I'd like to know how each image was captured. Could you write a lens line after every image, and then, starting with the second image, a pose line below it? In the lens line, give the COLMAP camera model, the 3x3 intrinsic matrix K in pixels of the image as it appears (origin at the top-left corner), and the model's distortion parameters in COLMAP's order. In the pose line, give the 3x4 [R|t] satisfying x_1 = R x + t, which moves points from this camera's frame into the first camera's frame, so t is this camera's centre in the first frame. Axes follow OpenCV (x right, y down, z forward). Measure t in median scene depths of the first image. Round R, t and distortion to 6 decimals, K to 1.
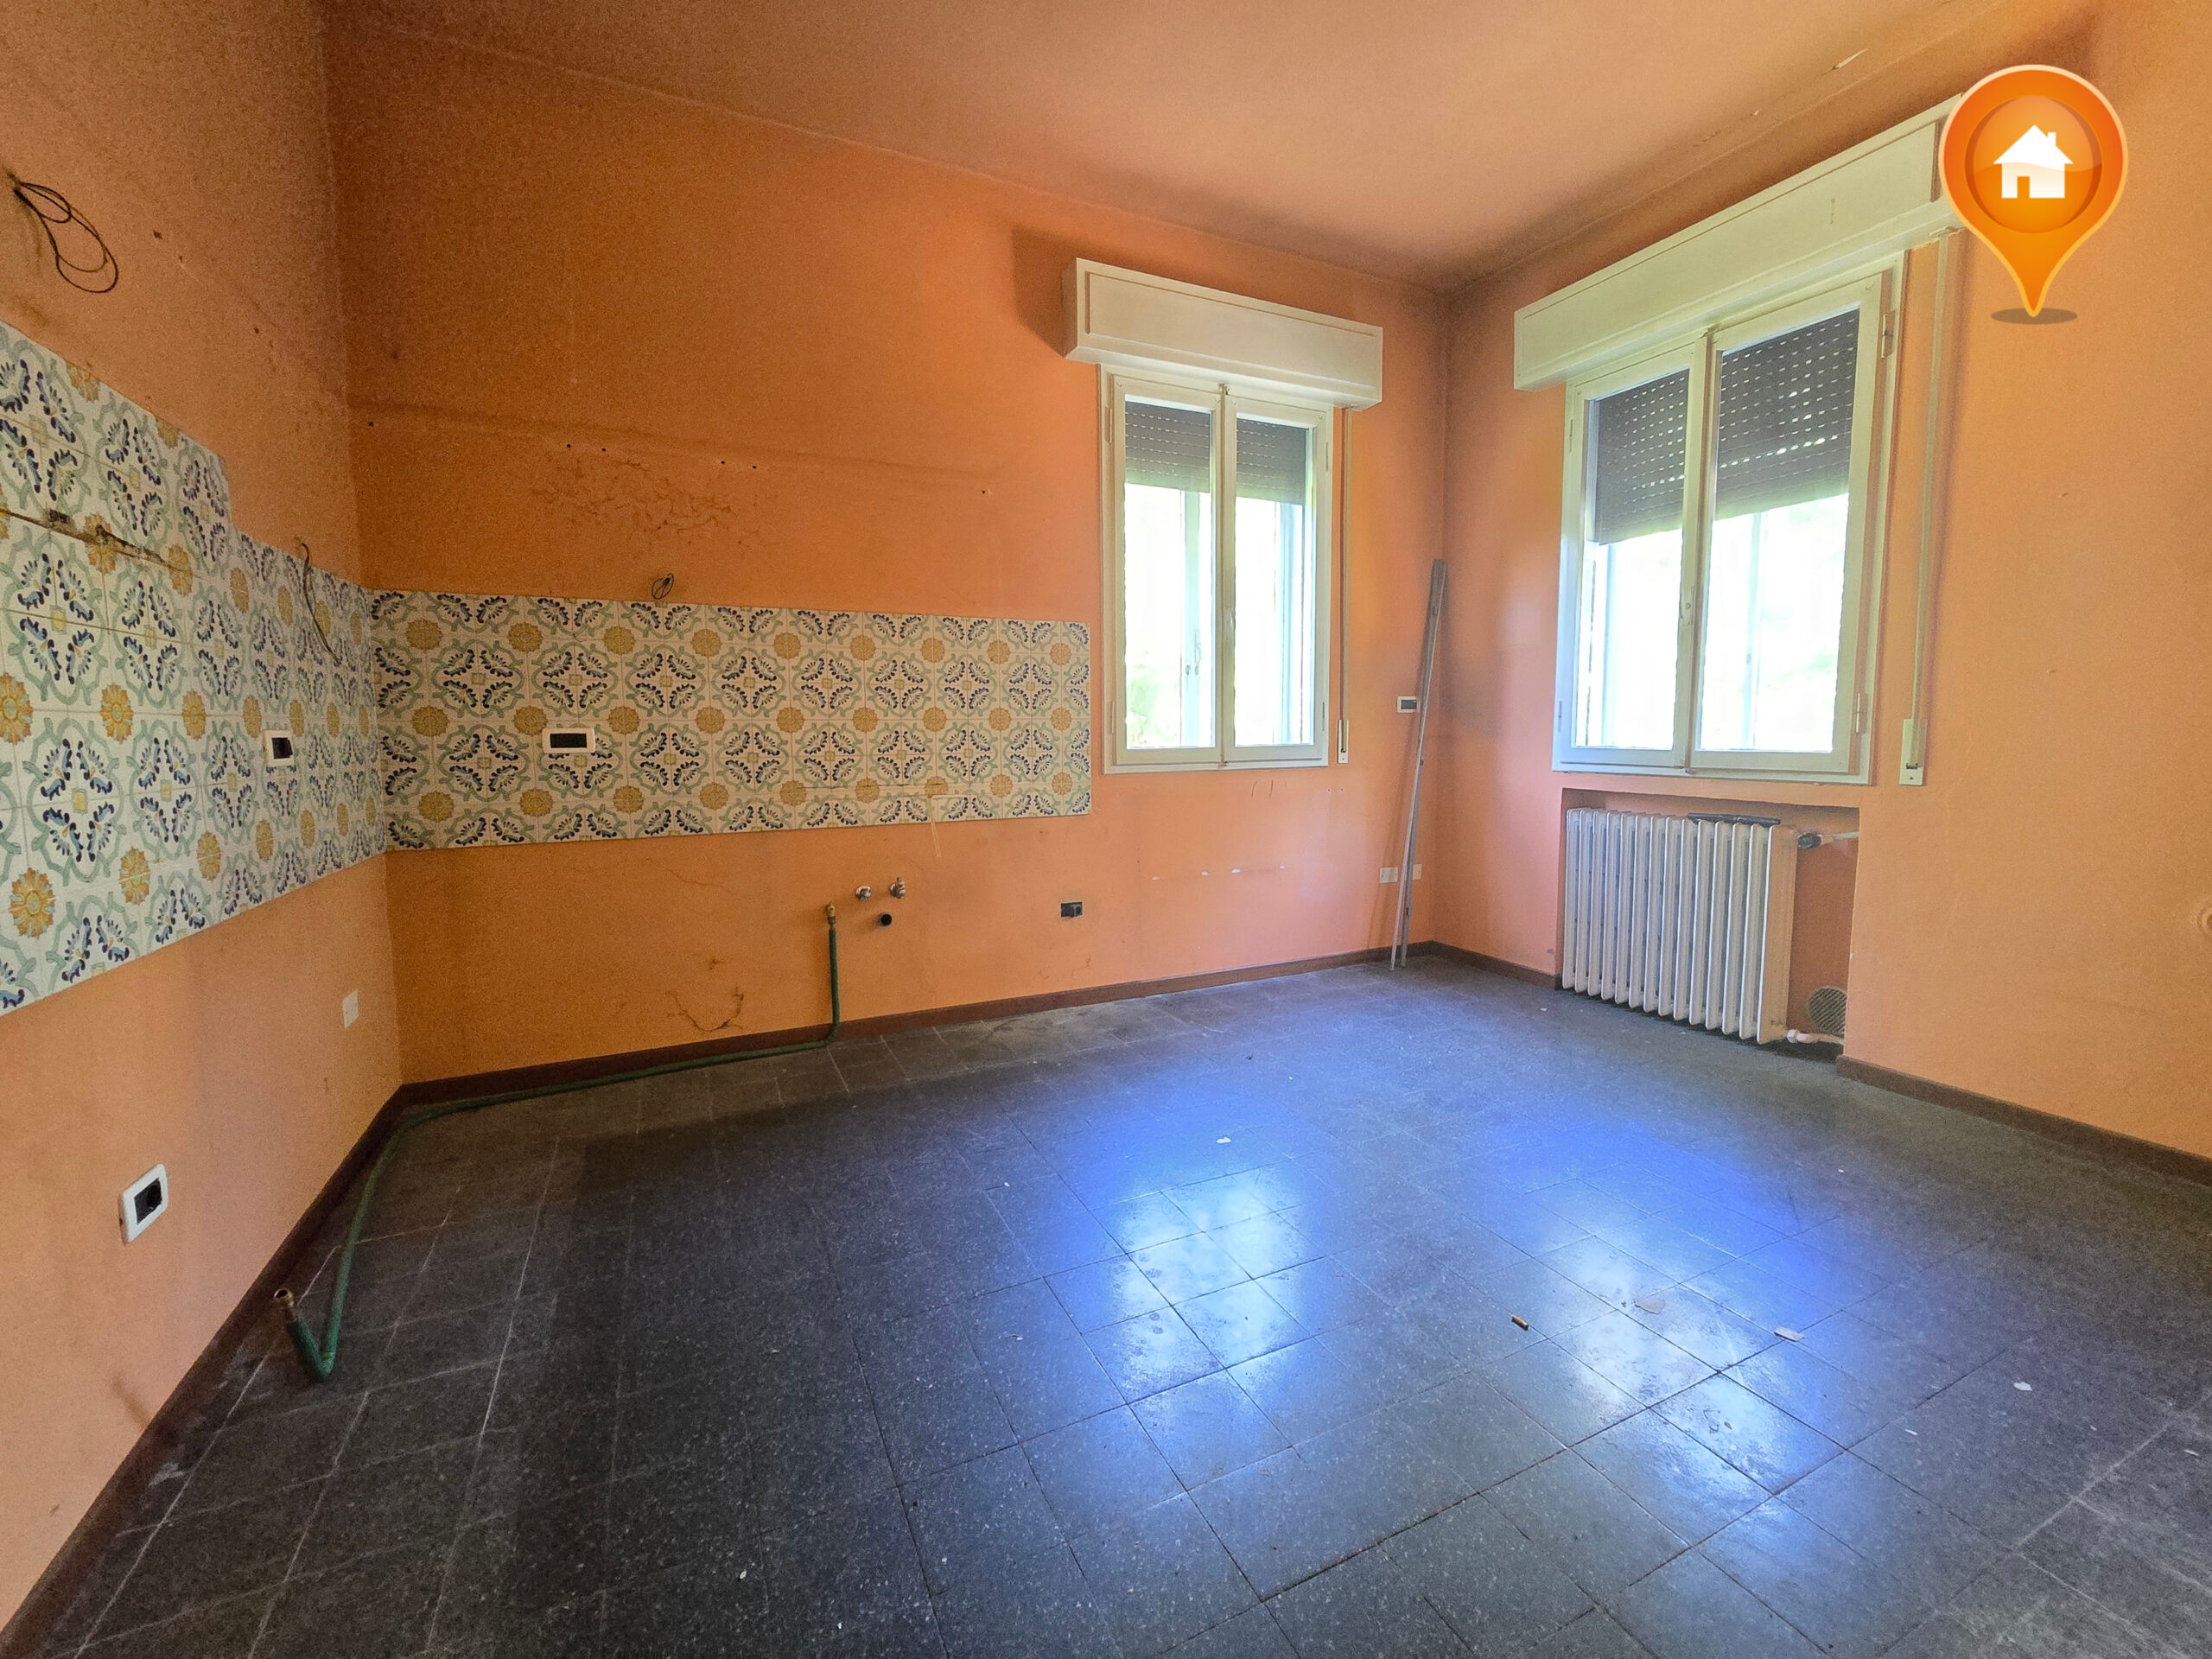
lens RADIAL K [[907.4, 0, 1104.8], [0, 907.4, 811.1], [0, 0, 1]] dist [-0.003238, -0.000014]
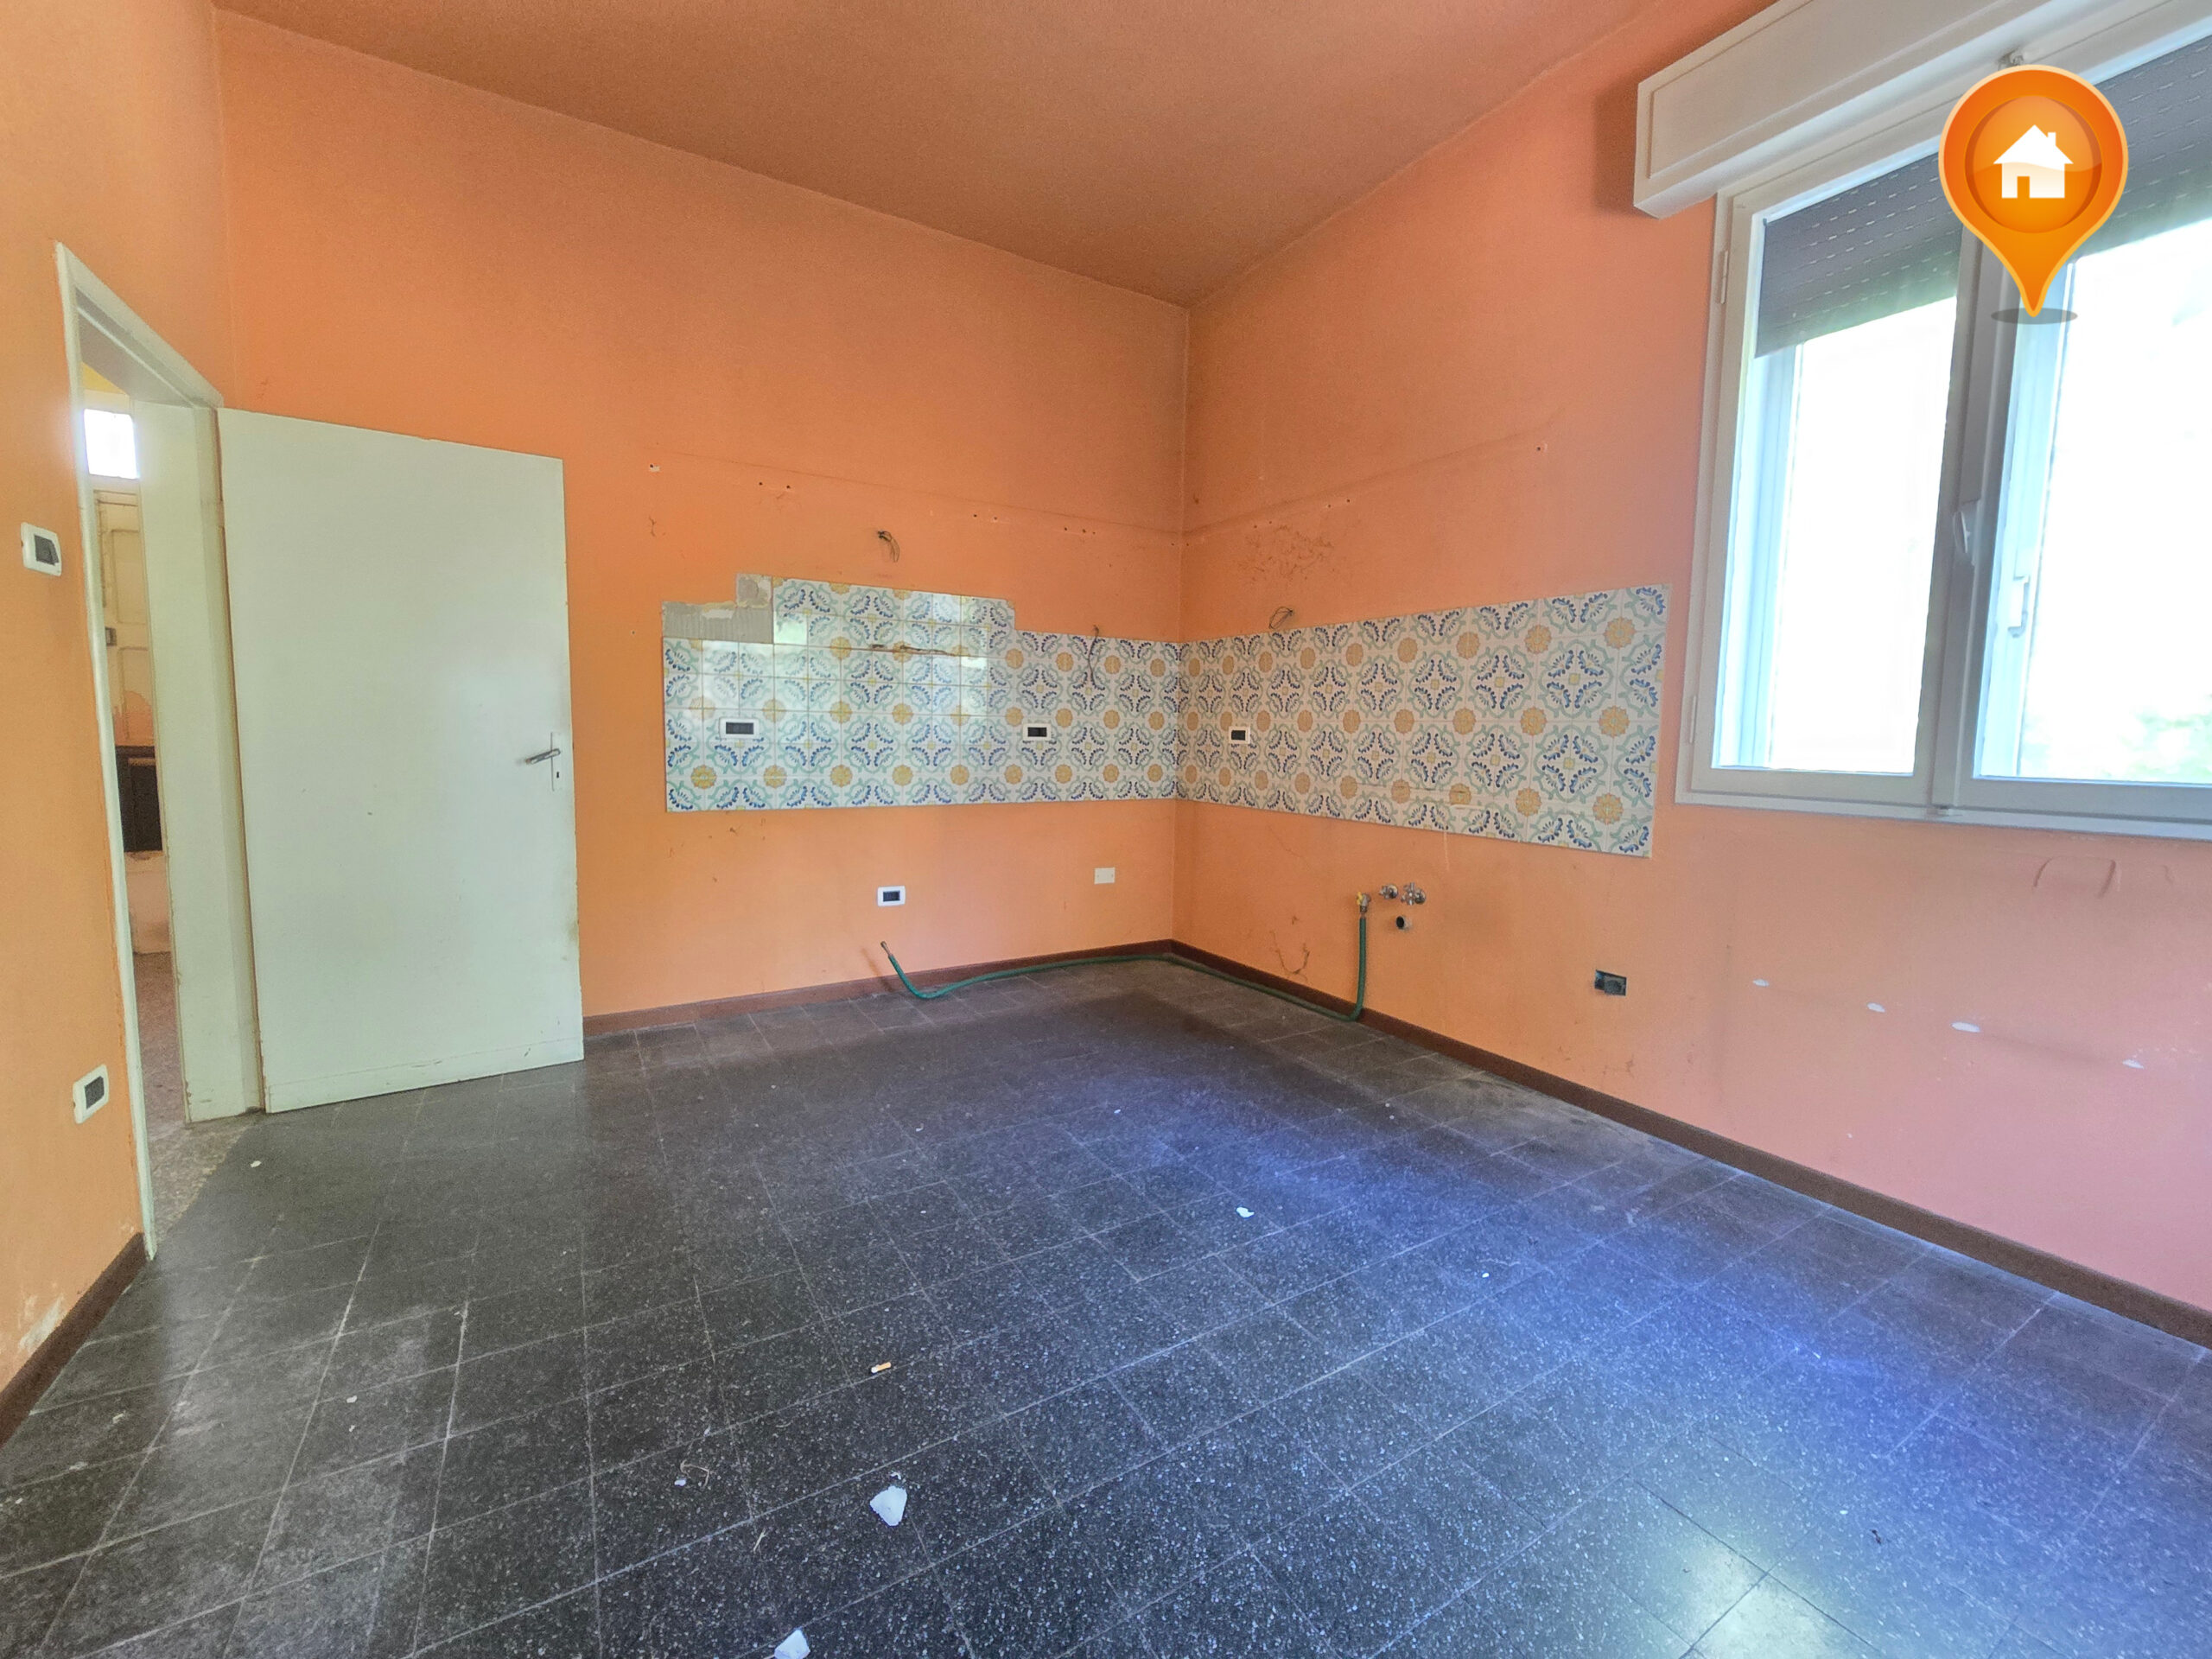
lens RADIAL K [[907.4, 0, 1104.8], [0, 907.4, 811.1], [0, 0, 1]] dist [-0.003238, -0.000014]
pose [[0.093716, 0.098178, -0.990746, 0.702632], [-0.107919, 0.990264, 0.087922, -0.053693], [0.989733, 0.098681, 0.103399, 0.566345]]
